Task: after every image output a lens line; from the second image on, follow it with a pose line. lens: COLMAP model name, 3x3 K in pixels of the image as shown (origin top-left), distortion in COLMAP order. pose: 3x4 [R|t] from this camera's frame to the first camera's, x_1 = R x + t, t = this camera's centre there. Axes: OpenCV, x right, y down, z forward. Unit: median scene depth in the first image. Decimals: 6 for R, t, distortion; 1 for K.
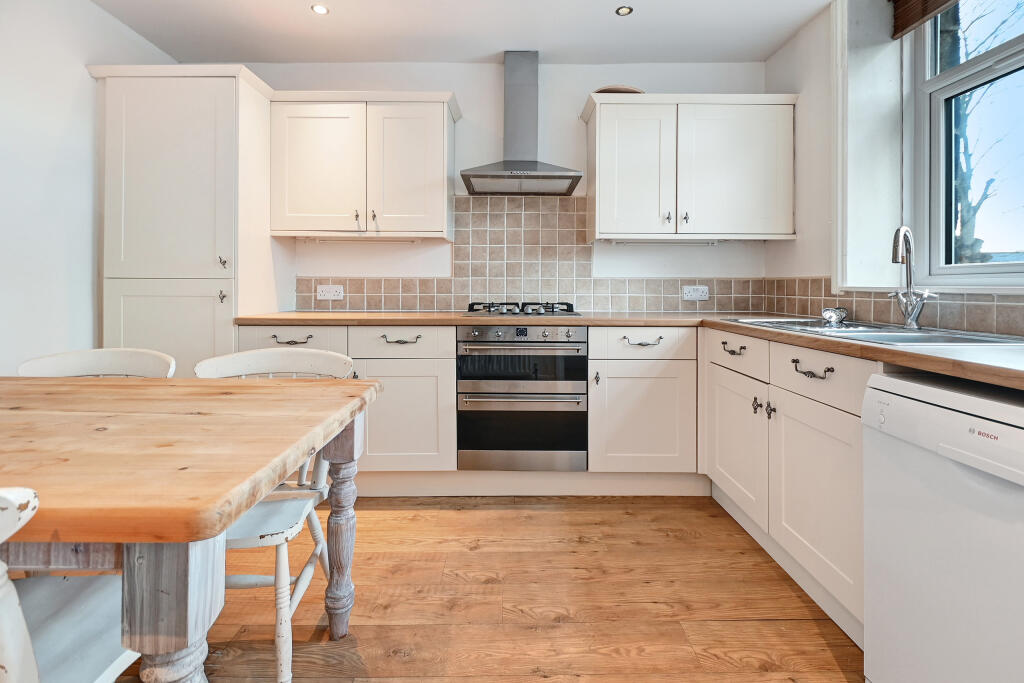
lens RADIAL K [[476.0, 0, 511.2], [0, 476.0, 280.7], [0, 0, 1]] dist [0.001370, -0.000261]
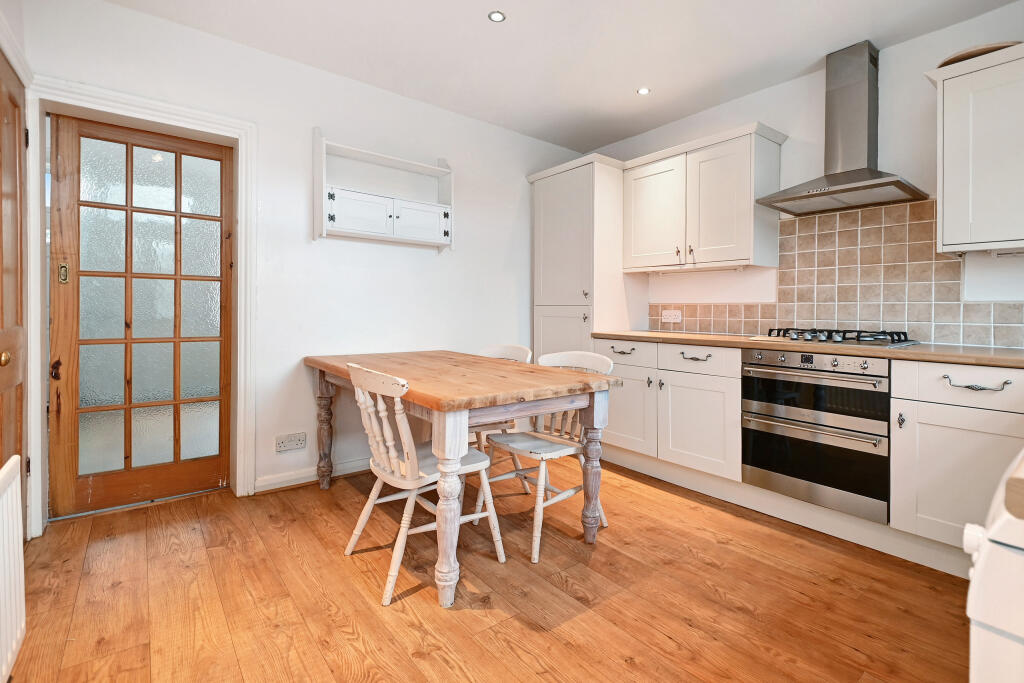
lens RADIAL K [[460.4, 0, 509.0], [0, 460.4, 324.1], [0, 0, 1]] dist [-0.001160, -0.000545]
pose [[0.617695, 0.026993, -0.785954, 0.370071], [0.002729, 0.999331, 0.036465, 0.001293], [0.786413, -0.024669, 0.617208, -0.048343]]
